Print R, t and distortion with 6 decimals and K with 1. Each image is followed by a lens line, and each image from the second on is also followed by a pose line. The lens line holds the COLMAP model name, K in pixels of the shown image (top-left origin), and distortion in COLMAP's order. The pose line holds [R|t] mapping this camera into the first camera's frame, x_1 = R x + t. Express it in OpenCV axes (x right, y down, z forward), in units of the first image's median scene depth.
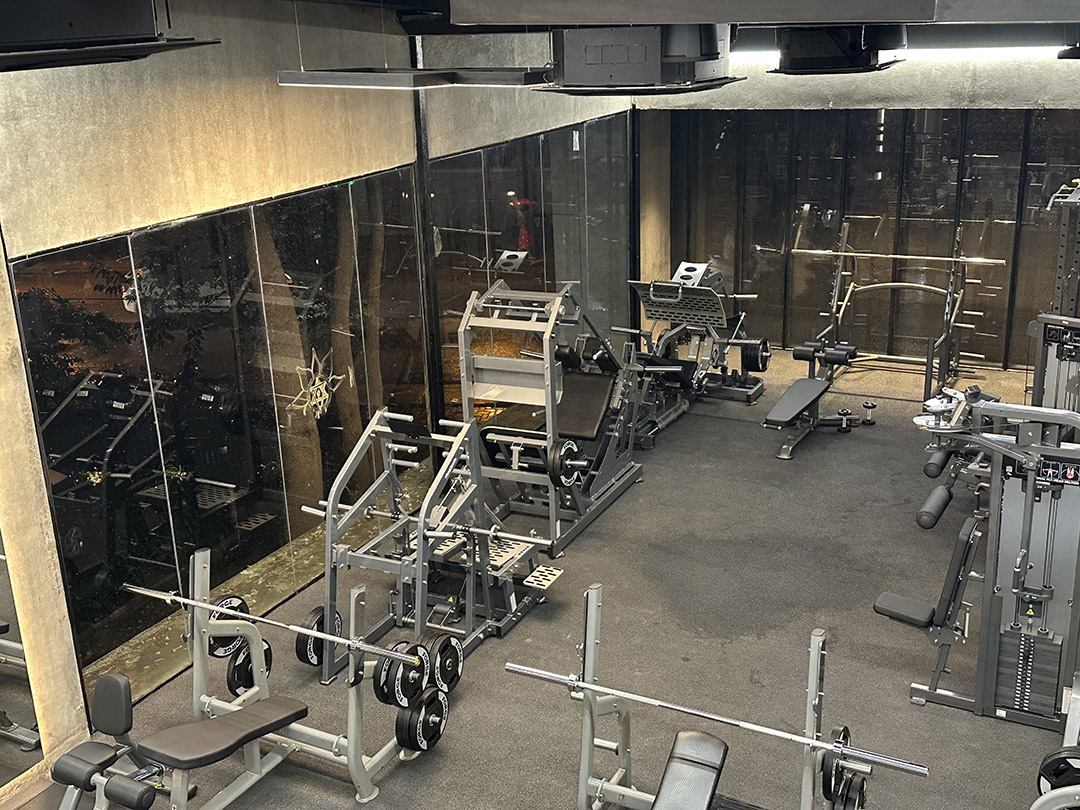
lens RADIAL K [[1233.2, 0, 540.0], [0, 1233.2, 405.0], [0, 0, 1]] dist [0.122475, -0.018851]
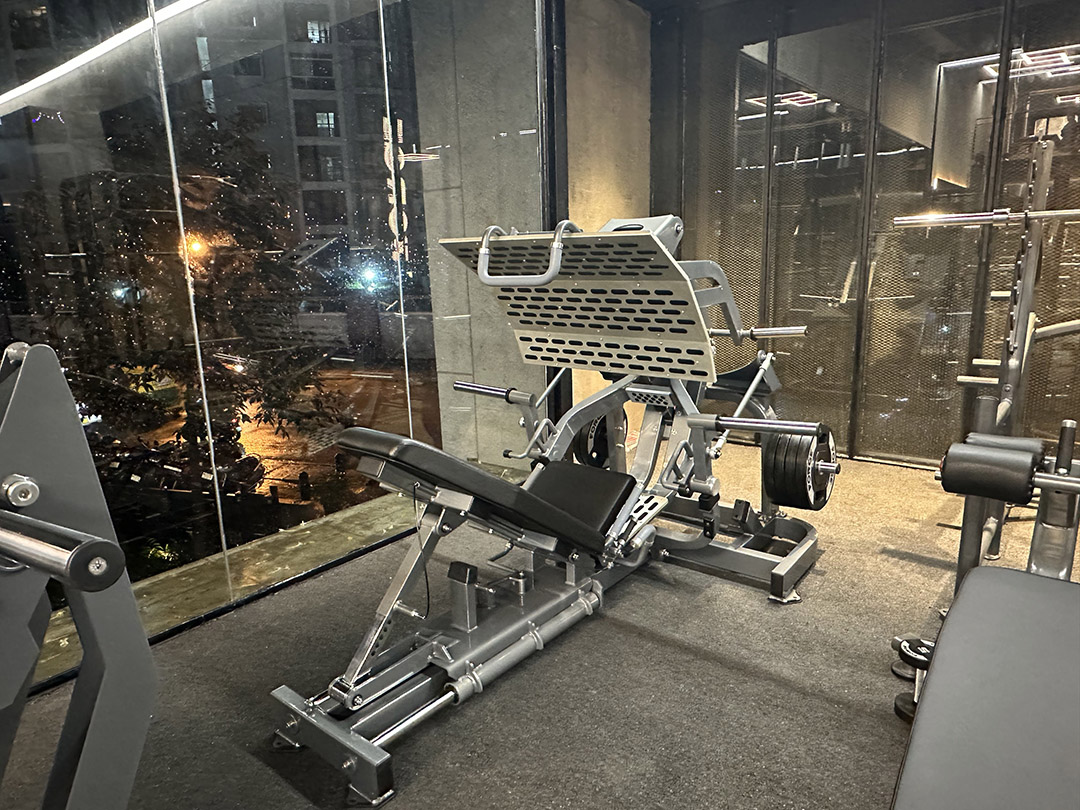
lens RADIAL K [[688.9, 0, 540.0], [0, 688.9, 405.0], [0, 0, 1]] dist [0.003236, 0.001439]
pose [[0.983304, 0.043676, -0.176650, 0.177966], [-0.063041, 0.992415, -0.105538, -0.042453], [0.170700, 0.114913, 0.978599, 1.044448]]
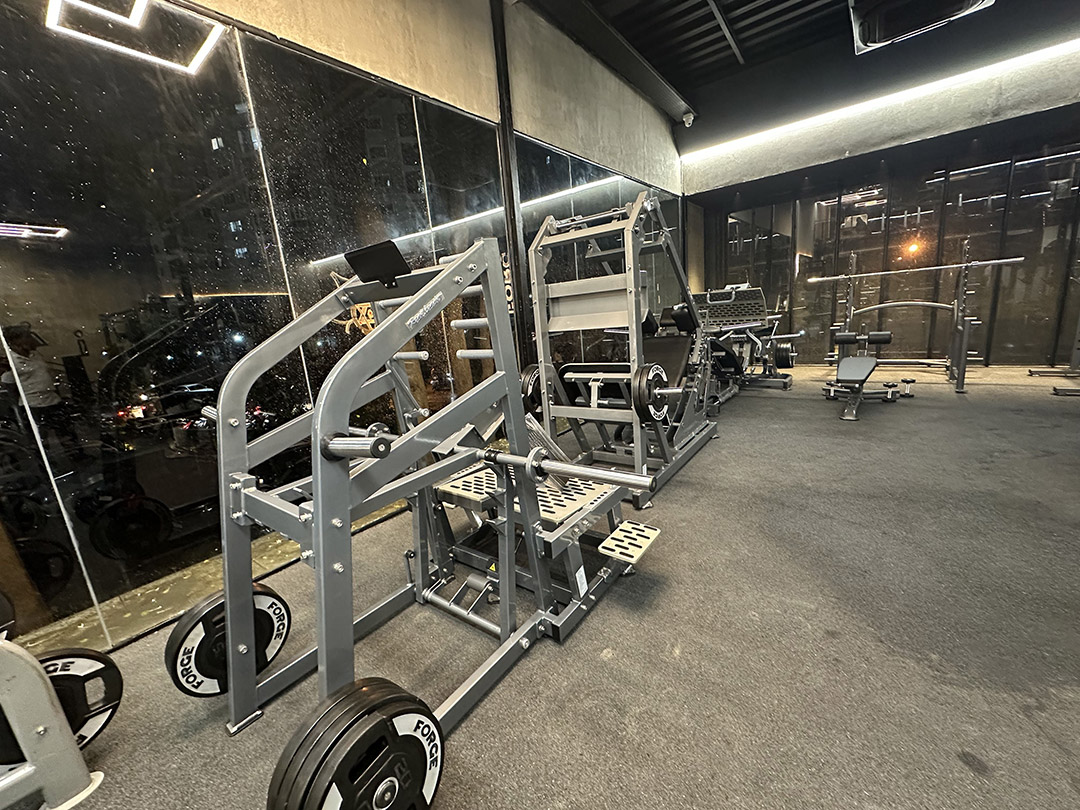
lens RADIAL K [[430.9, 0, 540.0], [0, 430.9, 405.0], [0, 0, 1]] dist [-0.002533, 0.000012]
pose [[0.982868, -0.011679, -0.183941, -0.001103], [-0.006577, 0.995133, -0.098324, 0.081809], [0.184194, 0.097850, 0.978007, 0.685926]]
